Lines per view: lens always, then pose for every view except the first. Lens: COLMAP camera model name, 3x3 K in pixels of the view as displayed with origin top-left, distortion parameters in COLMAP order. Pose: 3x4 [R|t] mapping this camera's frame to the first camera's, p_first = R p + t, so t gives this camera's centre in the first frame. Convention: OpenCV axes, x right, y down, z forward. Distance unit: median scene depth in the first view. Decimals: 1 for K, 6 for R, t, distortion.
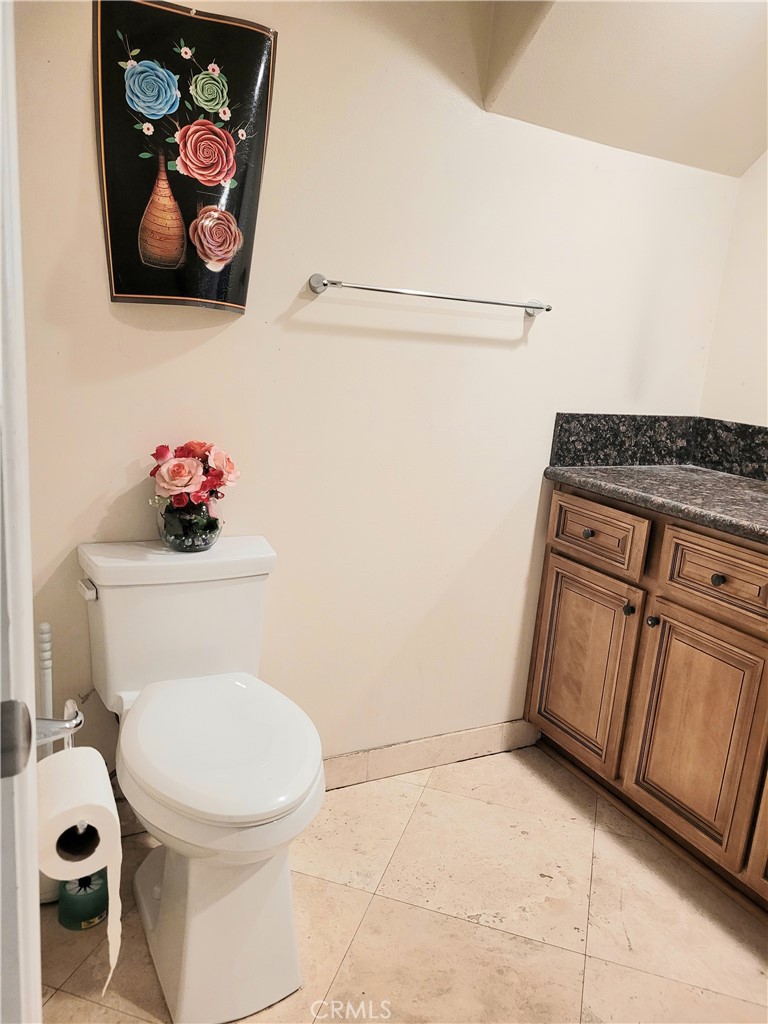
lens RADIAL K [[779.6, 0, 384.0], [0, 779.6, 512.0], [0, 0, 1]] dist [0.067985, -0.013965]
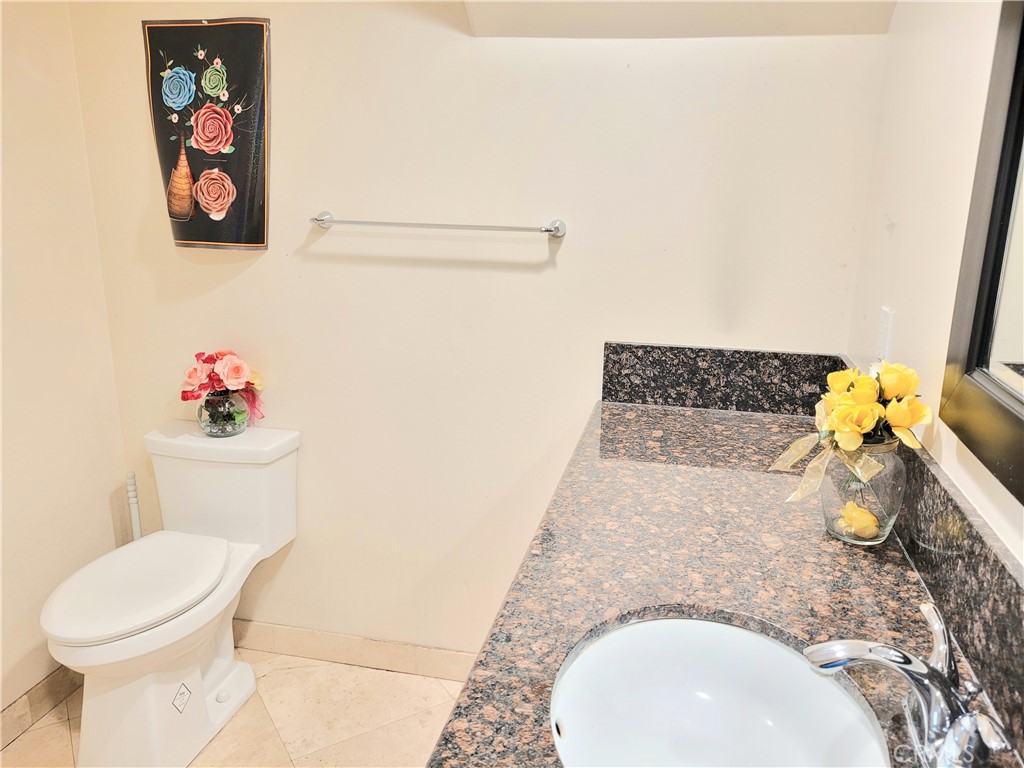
lens RADIAL K [[779.6, 0, 512.0], [0, 779.6, 384.0], [0, 0, 1]] dist [0.067985, -0.013965]
pose [[0.760096, 0.102374, -0.641696, 0.920037], [-0.099352, 0.994210, 0.040929, -0.134028], [0.642171, 0.032644, 0.765866, 0.321273]]
